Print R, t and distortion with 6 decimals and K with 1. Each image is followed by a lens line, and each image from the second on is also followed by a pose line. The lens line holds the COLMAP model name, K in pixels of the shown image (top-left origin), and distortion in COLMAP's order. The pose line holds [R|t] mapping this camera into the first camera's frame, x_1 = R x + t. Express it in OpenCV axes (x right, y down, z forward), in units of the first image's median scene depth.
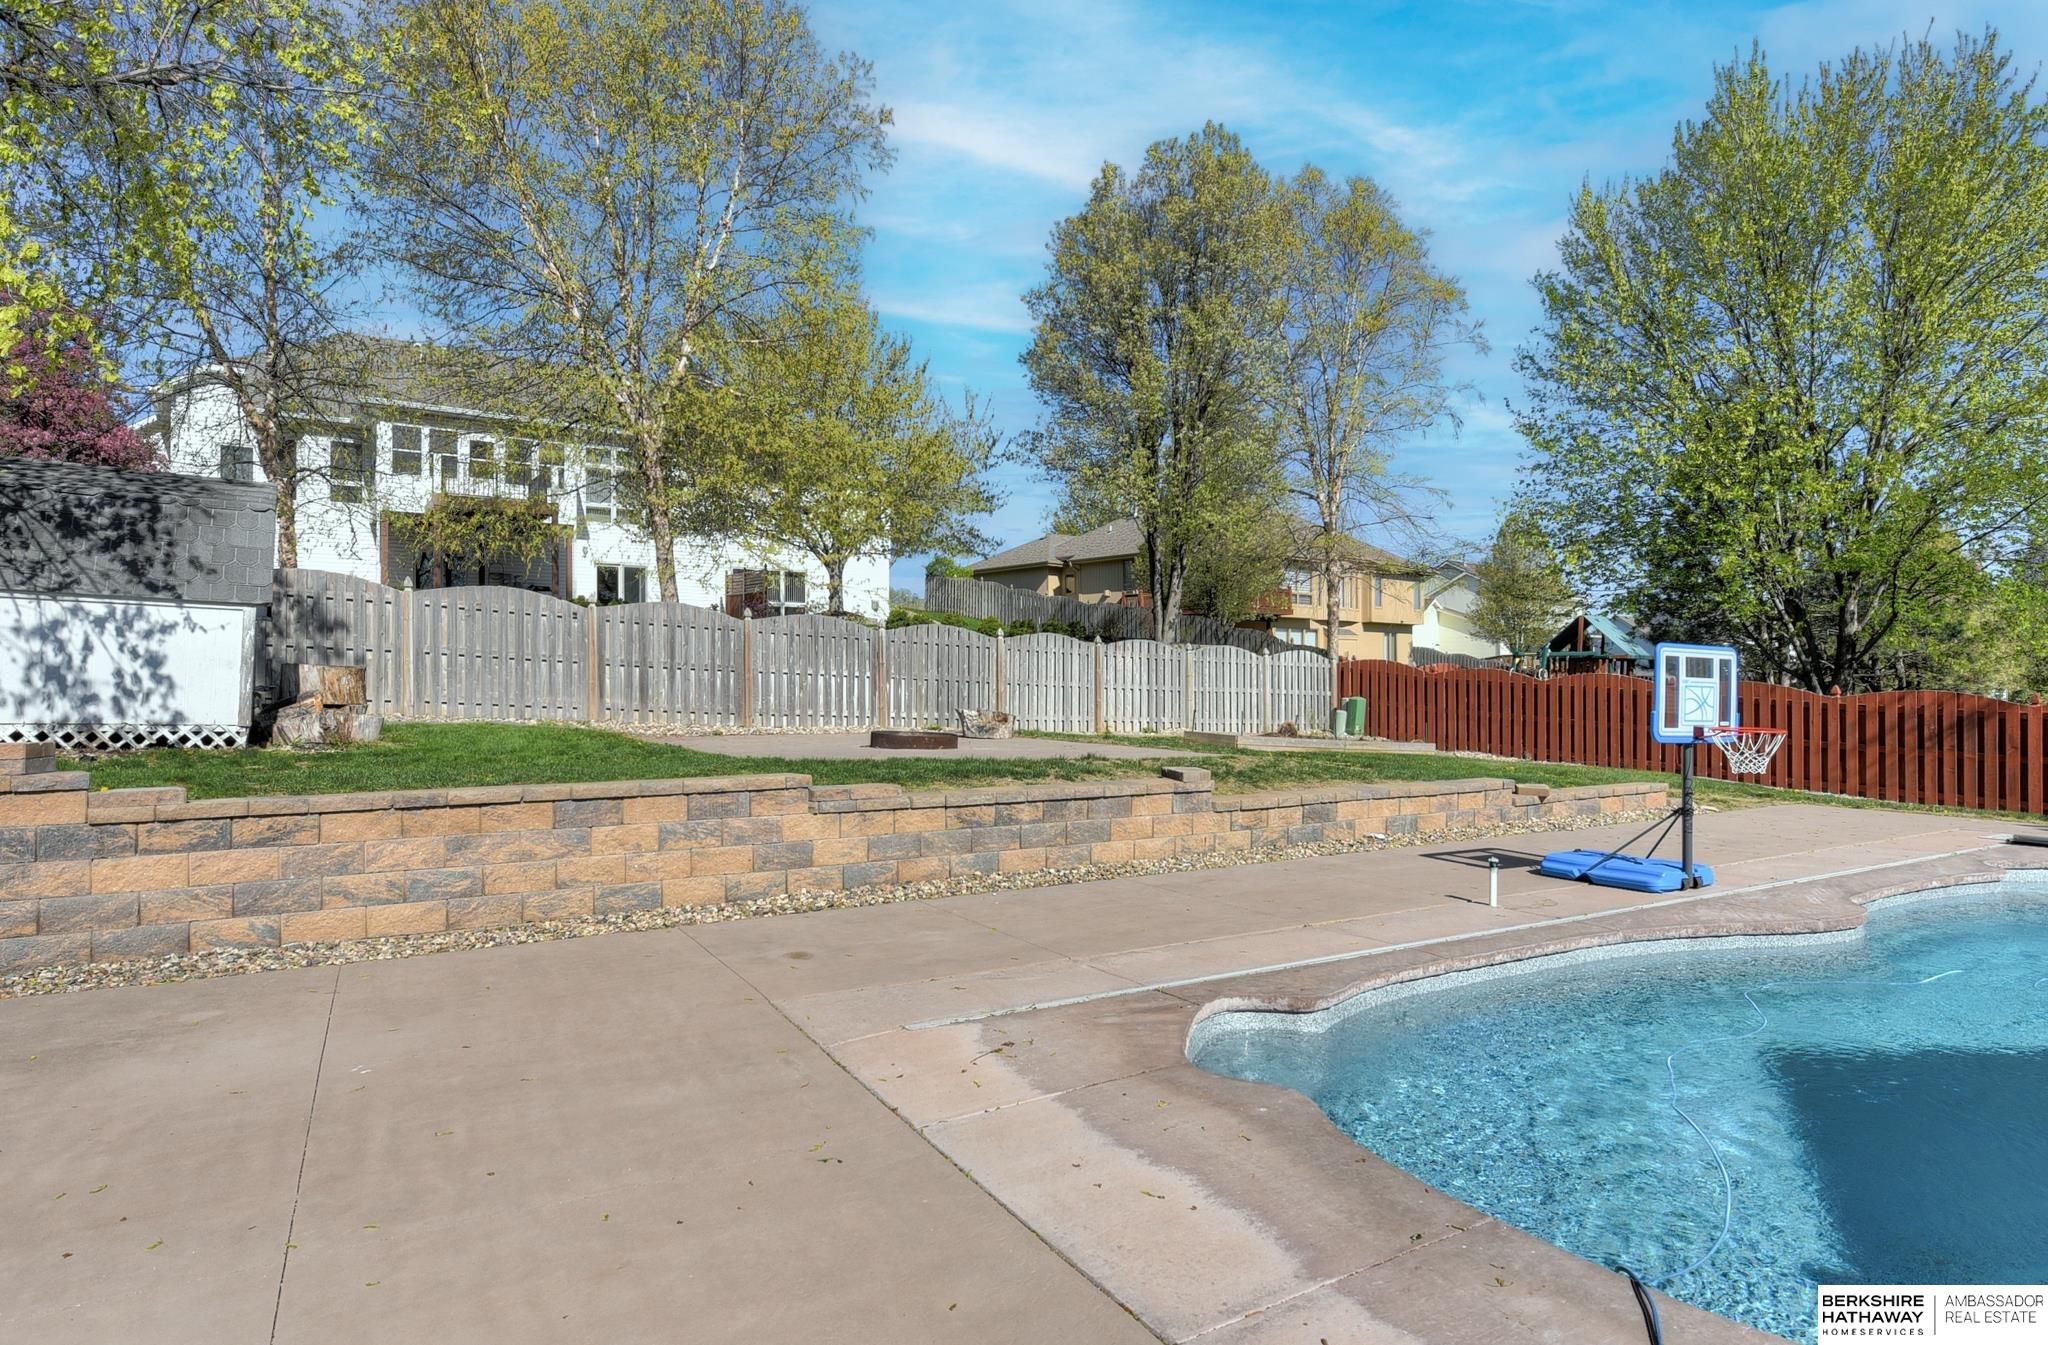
lens RADIAL K [[1132.4, 0, 997.4], [0, 1132.4, 656.3], [0, 0, 1]] dist [0.000040, -0.002275]
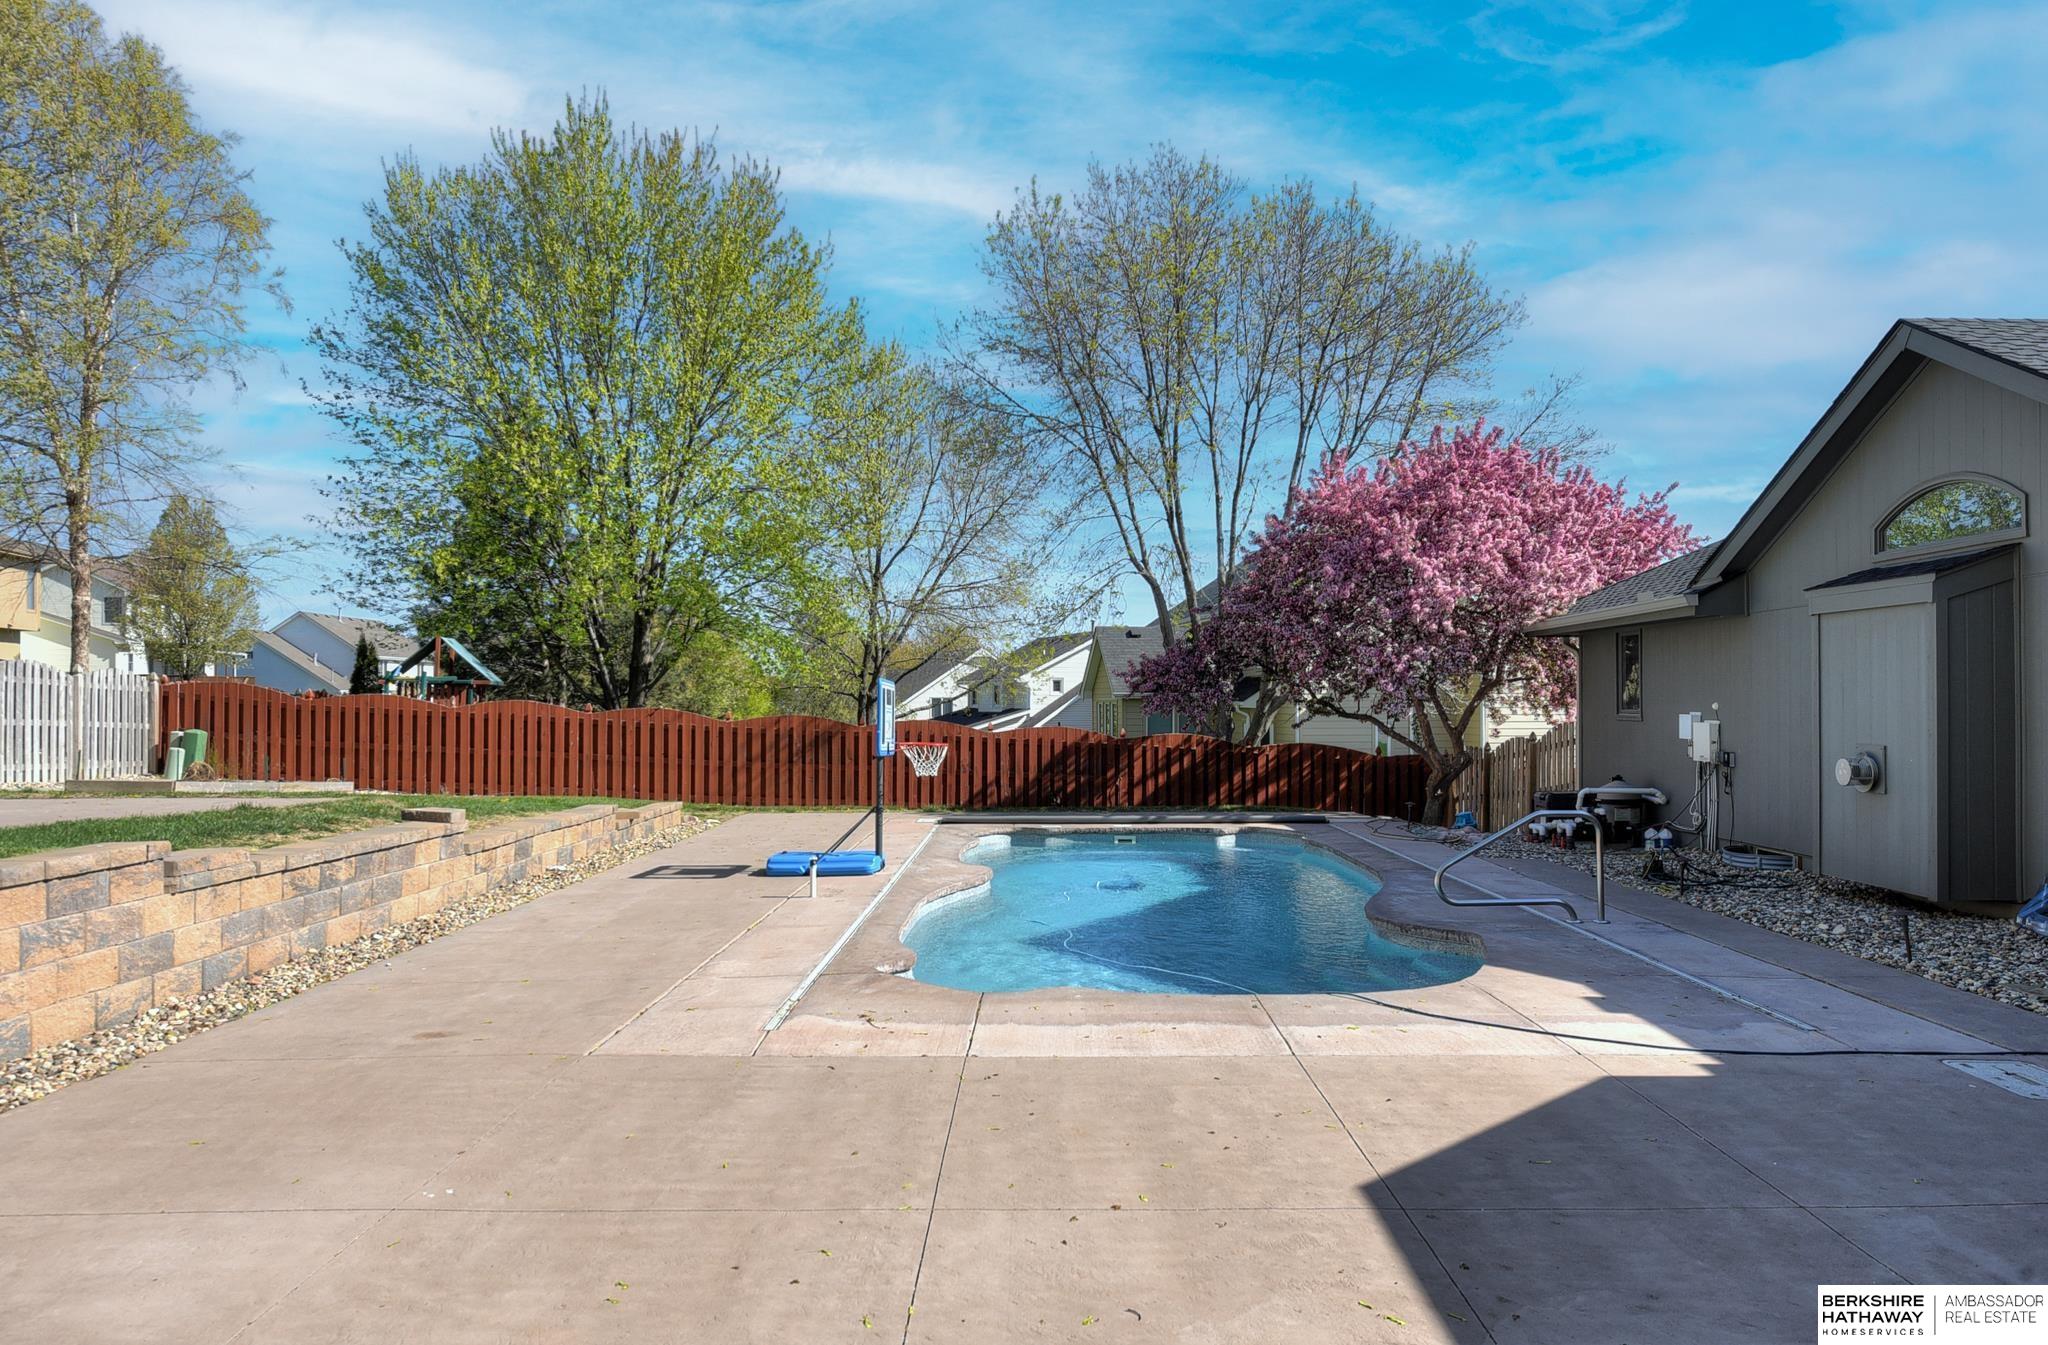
lens RADIAL K [[1382.0, 0, 1075.6], [0, 1382.0, 677.3], [0, 0, 1]] dist [-0.003560, -0.000243]
pose [[0.460293, 0.017355, 0.887597, -0.640675], [-0.016960, 0.999798, -0.010754, 0.000177], [-0.887605, -0.010103, 0.460495, 0.076402]]
